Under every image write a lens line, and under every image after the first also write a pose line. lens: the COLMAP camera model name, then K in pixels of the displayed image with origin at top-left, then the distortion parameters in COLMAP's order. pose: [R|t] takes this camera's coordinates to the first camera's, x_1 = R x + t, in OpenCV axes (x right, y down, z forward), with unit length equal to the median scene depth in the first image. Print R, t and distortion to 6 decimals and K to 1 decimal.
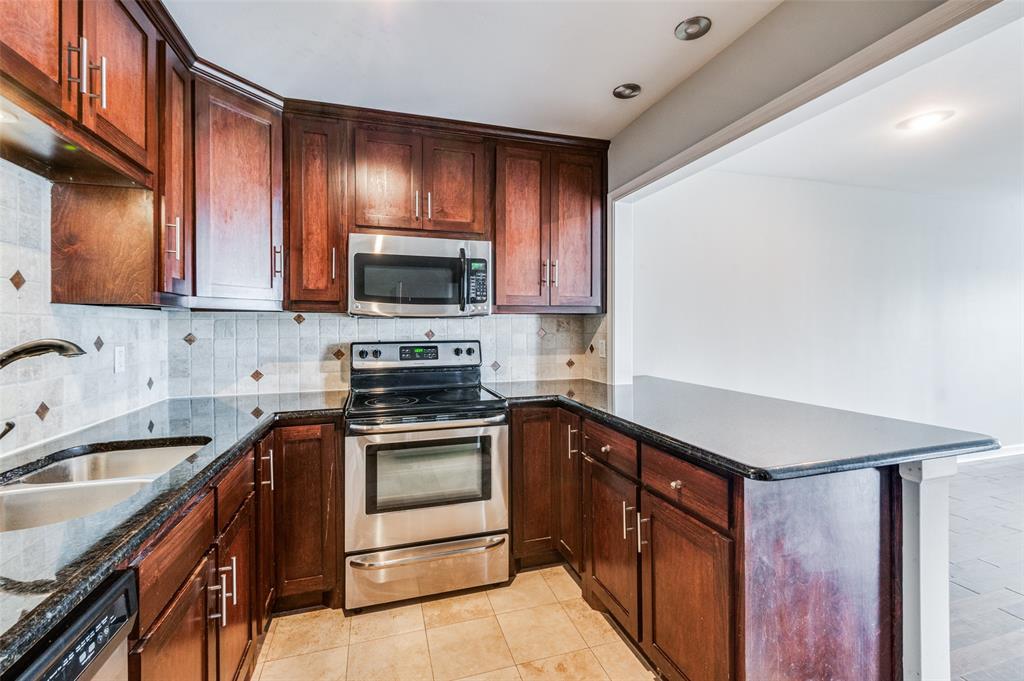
lens RADIAL K [[453.4, 0, 514.4], [0, 453.4, 327.9], [0, 0, 1]] dist [0.008191, -0.005149]
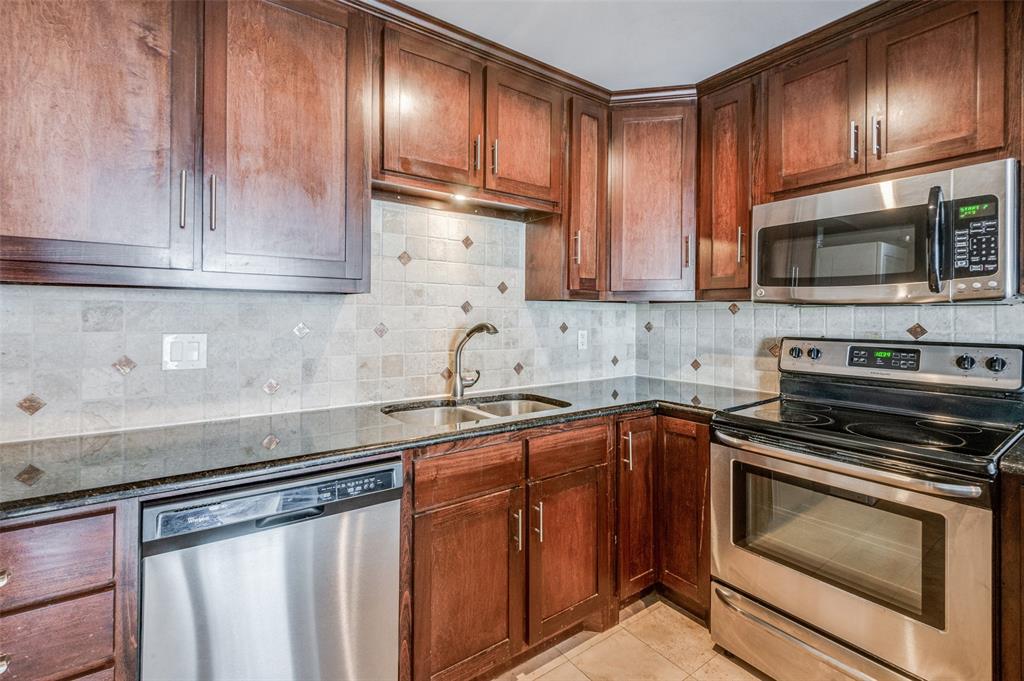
lens RADIAL K [[453.4, 0, 504.2], [0, 453.4, 316.2], [0, 0, 1]] dist [0.008191, -0.005149]
pose [[0.299486, 0.003454, -0.954094, 0.300928], [-0.012016, 0.999928, -0.000152, 0.000699], [0.954025, 0.011510, 0.299506, 0.306043]]
